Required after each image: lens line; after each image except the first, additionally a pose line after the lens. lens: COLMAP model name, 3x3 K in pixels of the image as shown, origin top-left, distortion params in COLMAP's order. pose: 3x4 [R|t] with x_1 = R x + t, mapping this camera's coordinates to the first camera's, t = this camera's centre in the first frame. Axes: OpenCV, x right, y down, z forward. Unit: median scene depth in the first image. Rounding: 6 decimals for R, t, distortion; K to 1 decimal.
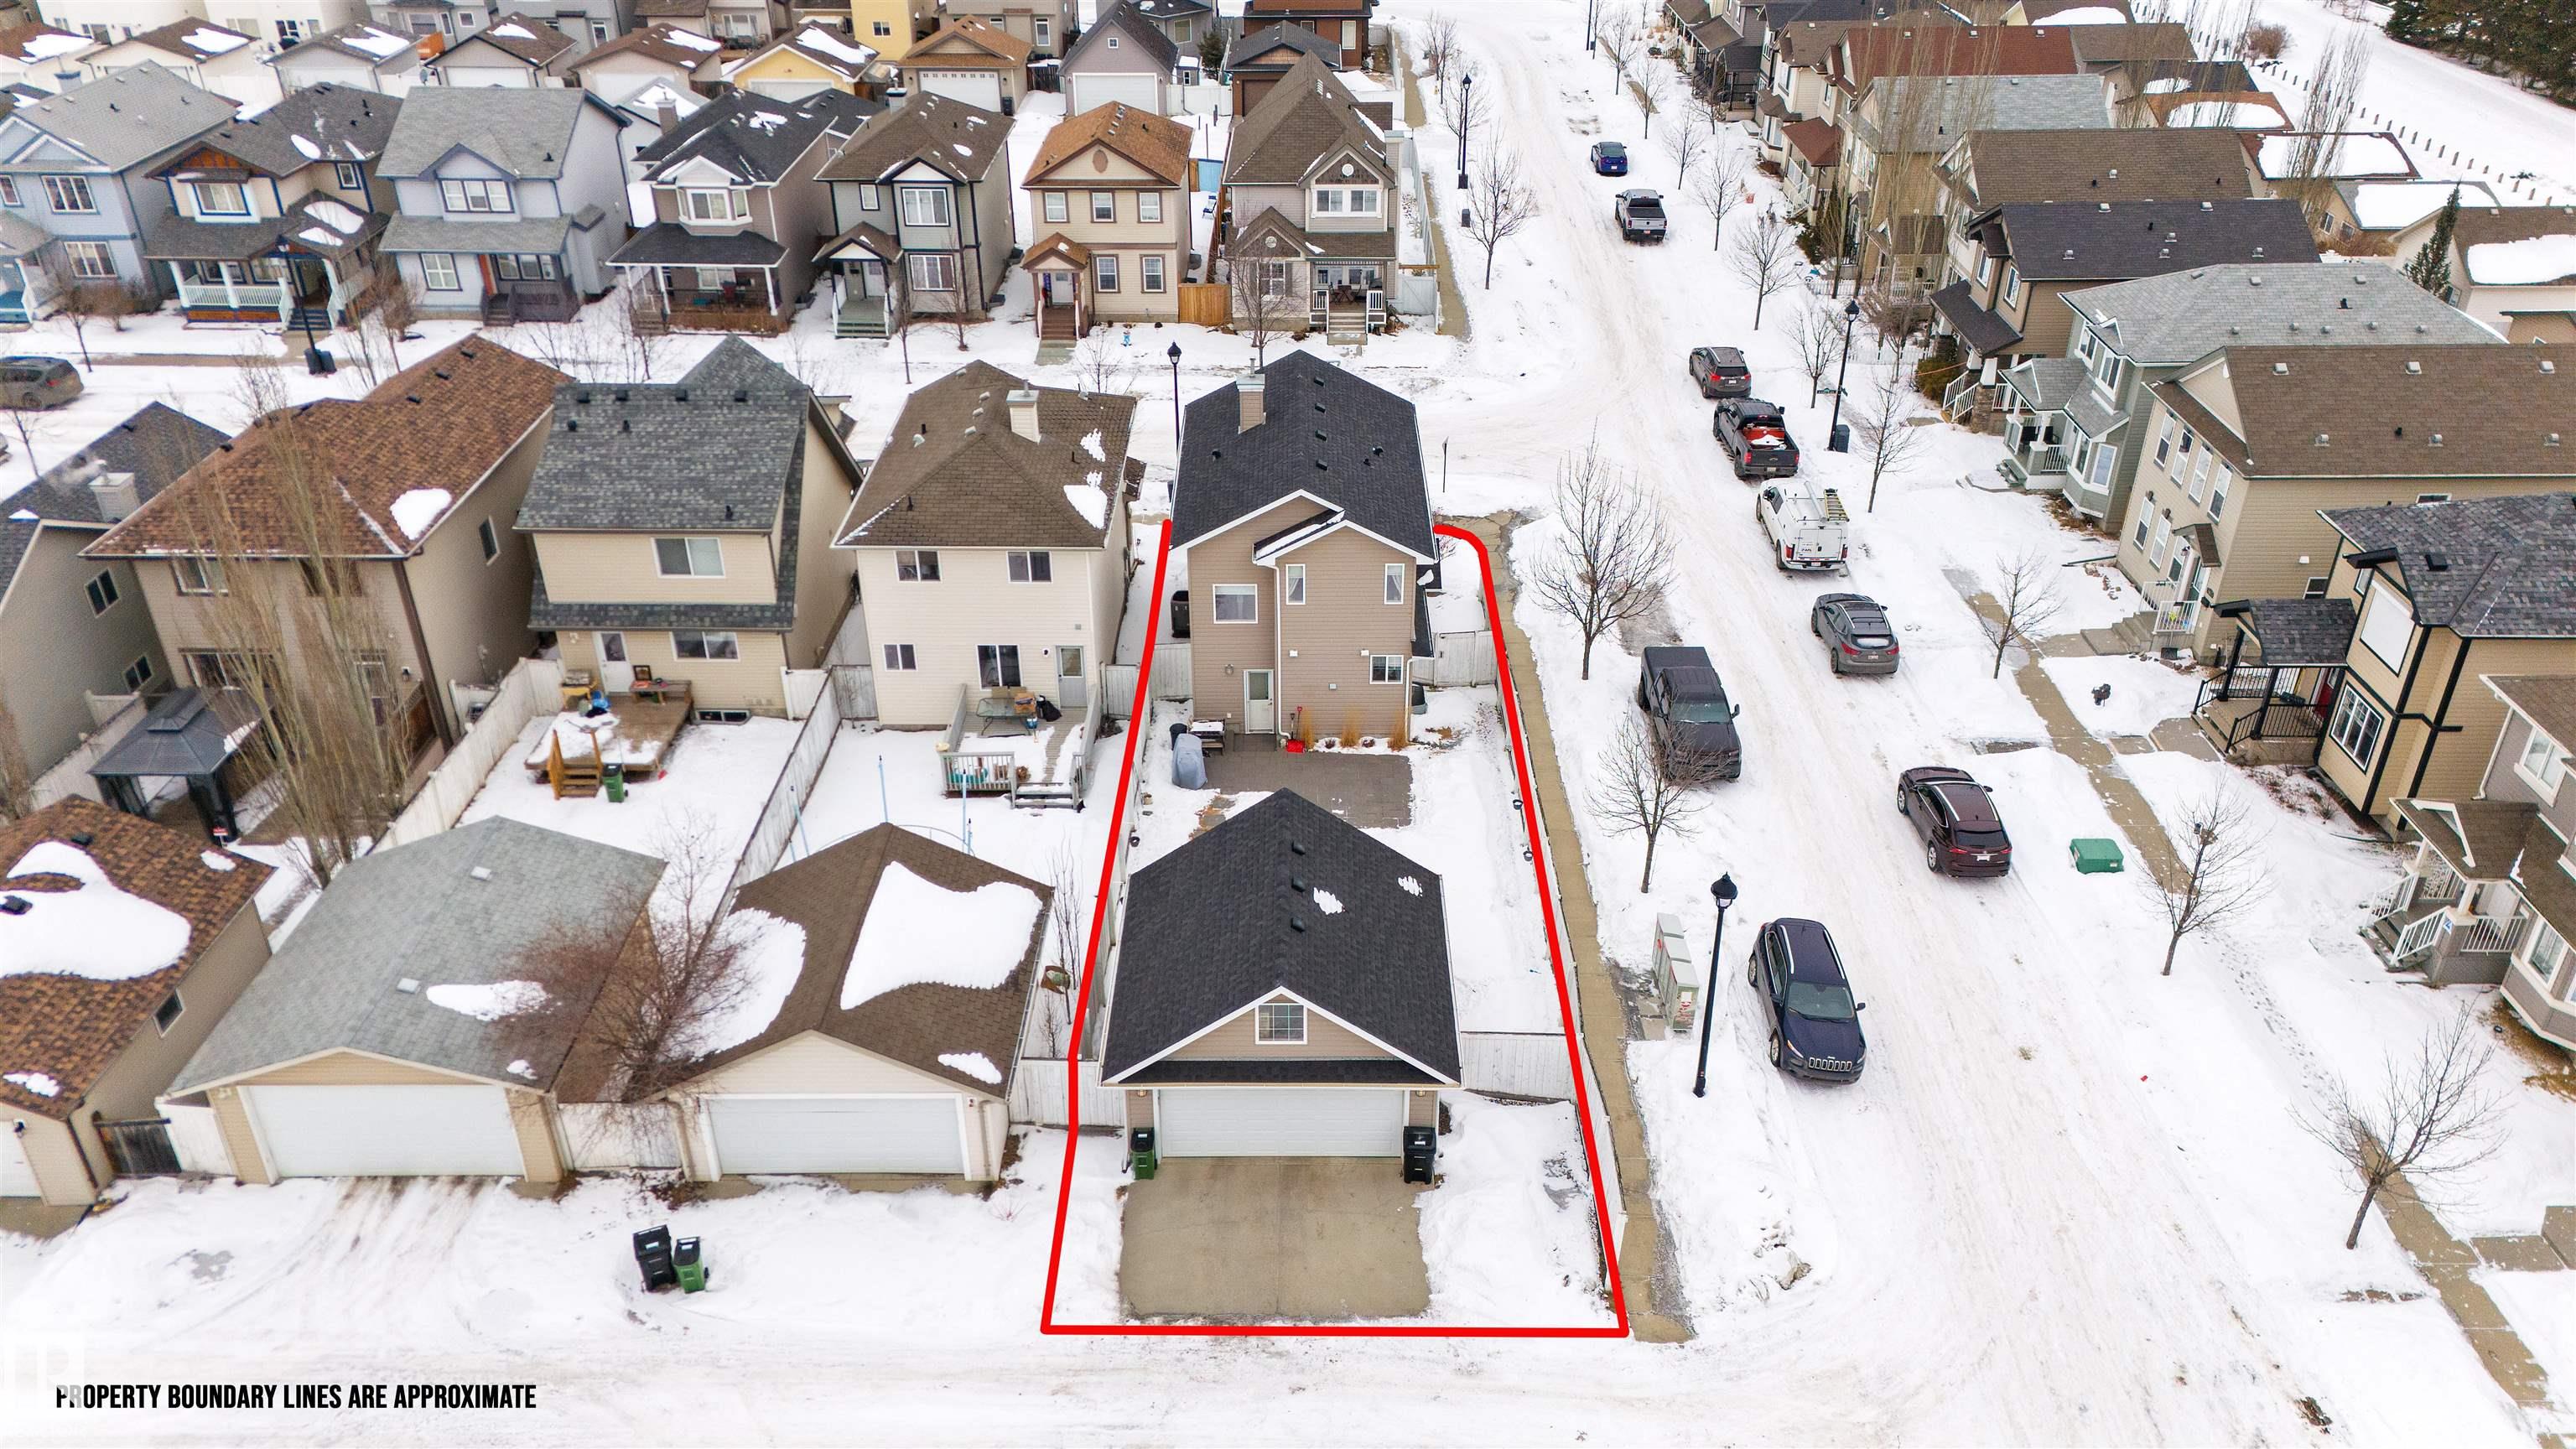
lens RADIAL K [[1857.7, 0, 1288.0], [0, 1857.7, 724.5], [0, 0, 1]] dist [0.090404, -0.102866]
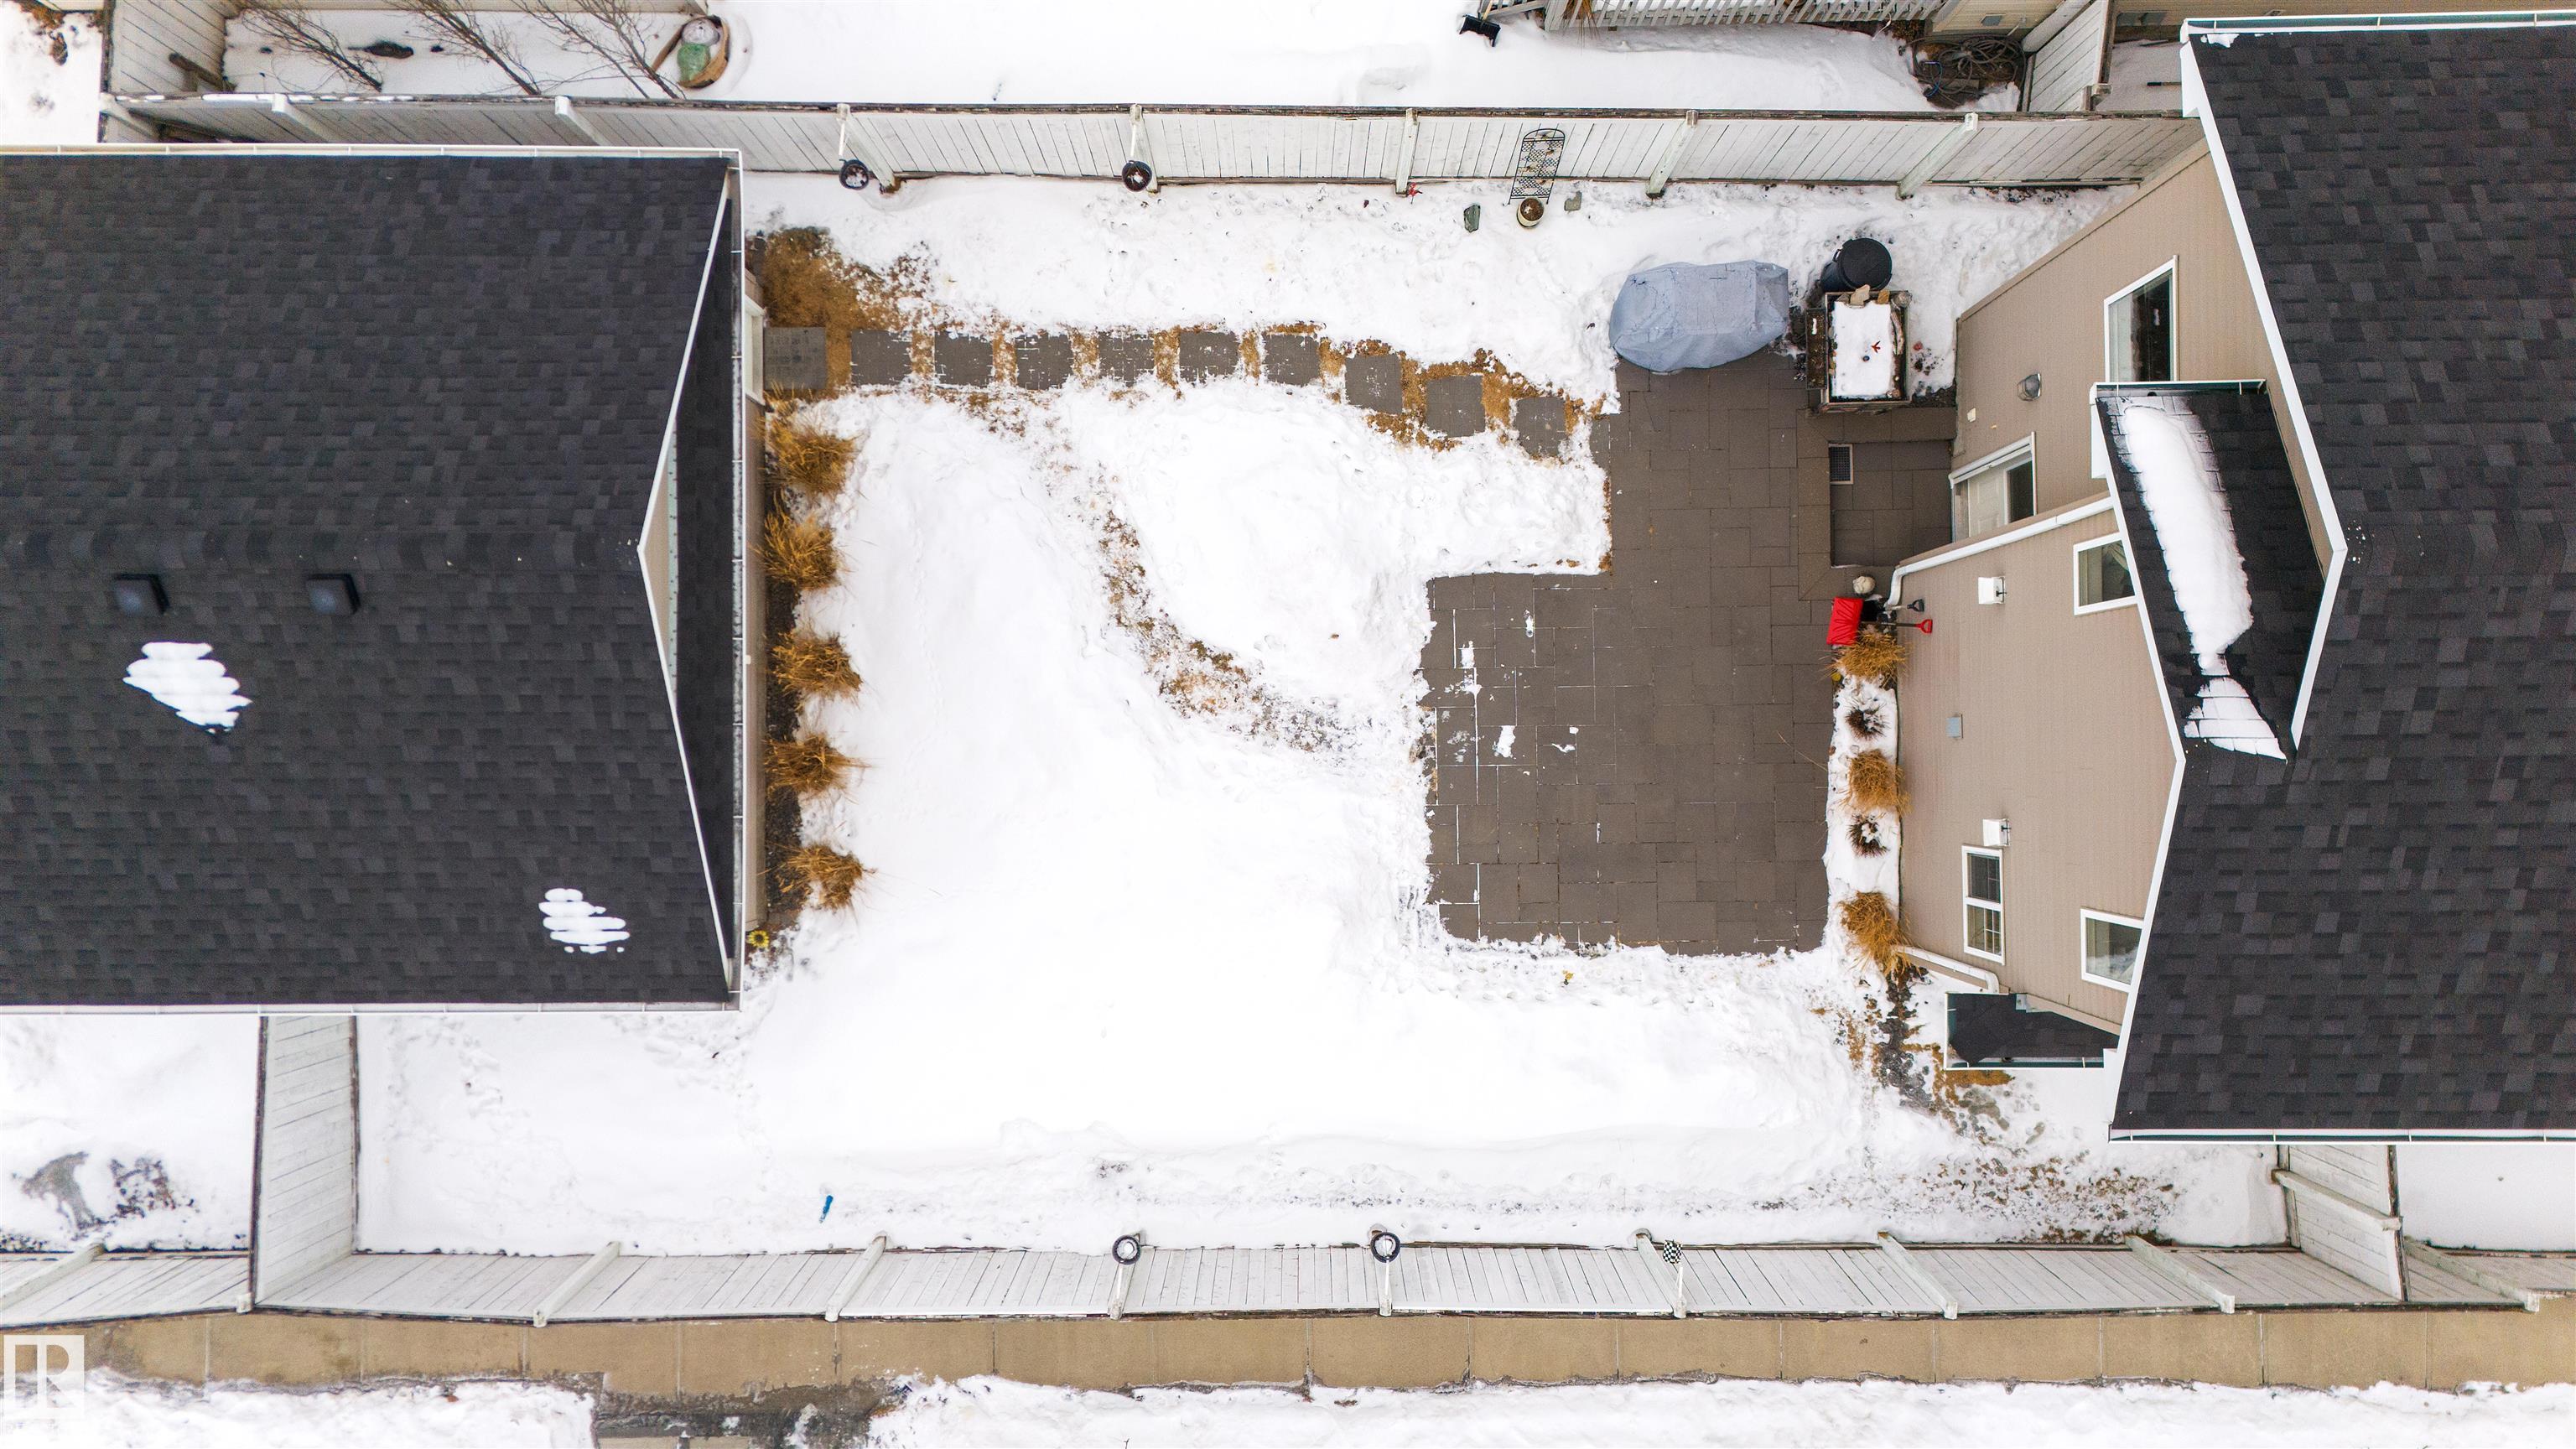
lens RADIAL K [[1857.7, 0, 1288.0], [0, 1857.7, 724.5], [0, 0, 1]] dist [0.090404, -0.102866]
pose [[0.011146, 0.999837, -0.014232, 0.026097], [-0.496661, 0.017889, 0.867760, -0.228241], [0.867873, -0.002604, 0.496780, 0.713731]]
